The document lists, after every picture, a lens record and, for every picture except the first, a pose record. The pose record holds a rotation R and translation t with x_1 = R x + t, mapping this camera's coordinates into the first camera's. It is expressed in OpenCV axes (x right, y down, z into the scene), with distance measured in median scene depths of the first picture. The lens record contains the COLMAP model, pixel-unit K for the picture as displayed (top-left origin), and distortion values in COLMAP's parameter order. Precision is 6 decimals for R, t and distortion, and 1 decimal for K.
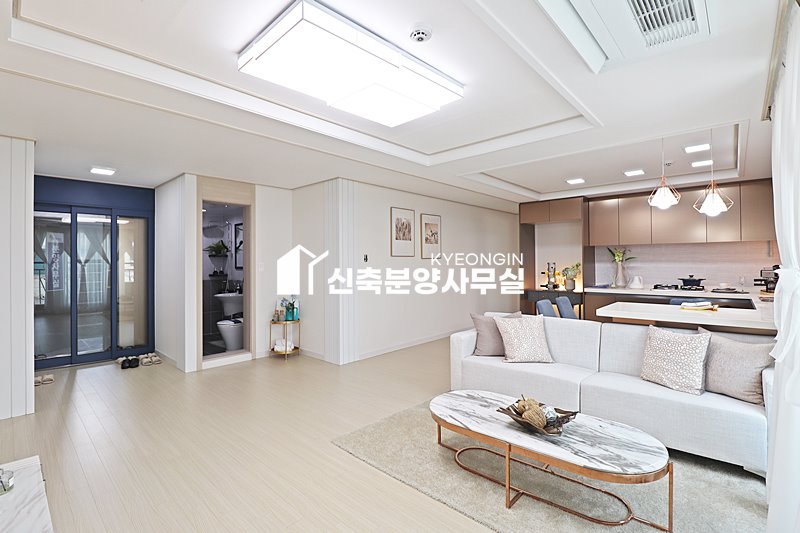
lens RADIAL K [[371.4, 0, 397.6], [0, 371.4, 267.9], [0, 0, 1]] dist [-0.003833, -0.000021]
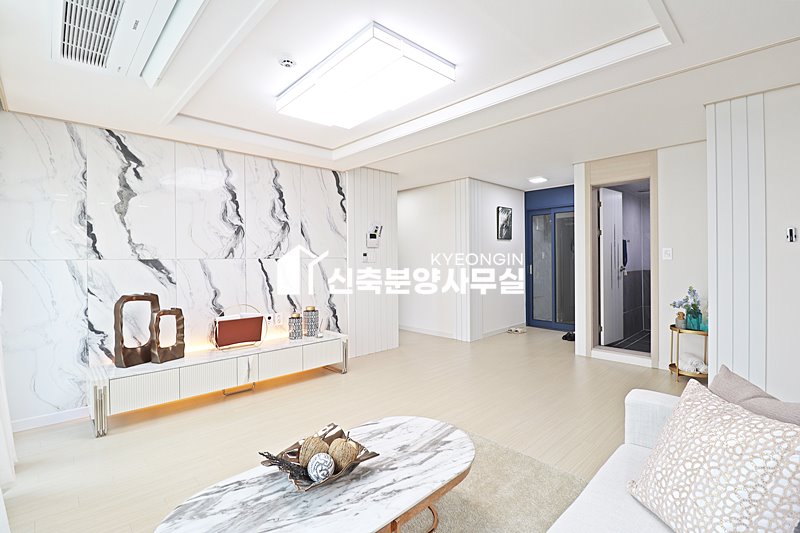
lens RADIAL K [[371.4, 0, 398.2], [0, 371.4, 259.1], [0, 0, 1]] dist [-0.003833, -0.000021]
pose [[-0.069460, 0.007734, -0.997555, 1.040619], [-0.003287, 0.999963, 0.007981, 0.013819], [0.997579, 0.003833, -0.069432, 1.165091]]
